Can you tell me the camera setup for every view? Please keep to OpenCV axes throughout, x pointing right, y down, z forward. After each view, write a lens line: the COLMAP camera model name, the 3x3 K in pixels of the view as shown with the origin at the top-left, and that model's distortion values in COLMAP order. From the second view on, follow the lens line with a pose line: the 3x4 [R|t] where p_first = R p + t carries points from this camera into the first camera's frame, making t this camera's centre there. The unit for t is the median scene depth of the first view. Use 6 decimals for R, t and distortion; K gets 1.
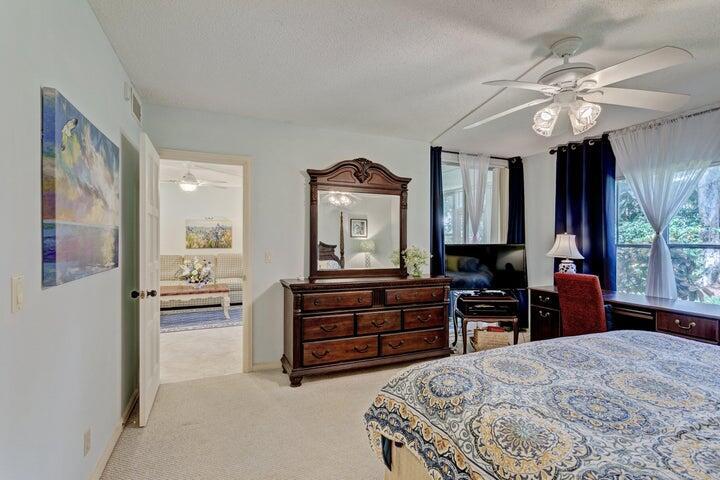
lens RADIAL K [[336.8, 0, 362.4], [0, 336.8, 246.8], [0, 0, 1]] dist [0.002927, 0.000536]
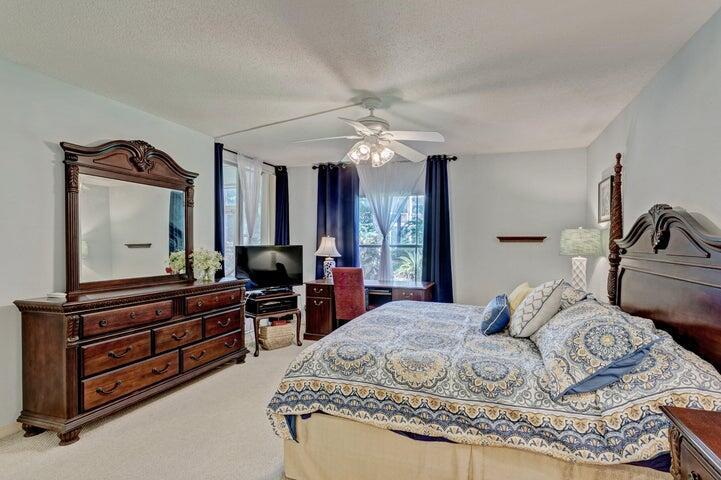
lens RADIAL K [[368.0, 0, 361.9], [0, 368.0, 259.4], [0, 0, 1]] dist [0.002011, 0.000853]
pose [[0.667153, -0.035808, 0.744060, -0.341522], [0.013982, 0.999270, 0.035554, -0.001301], [-0.744790, -0.013317, 0.667167, 0.004712]]
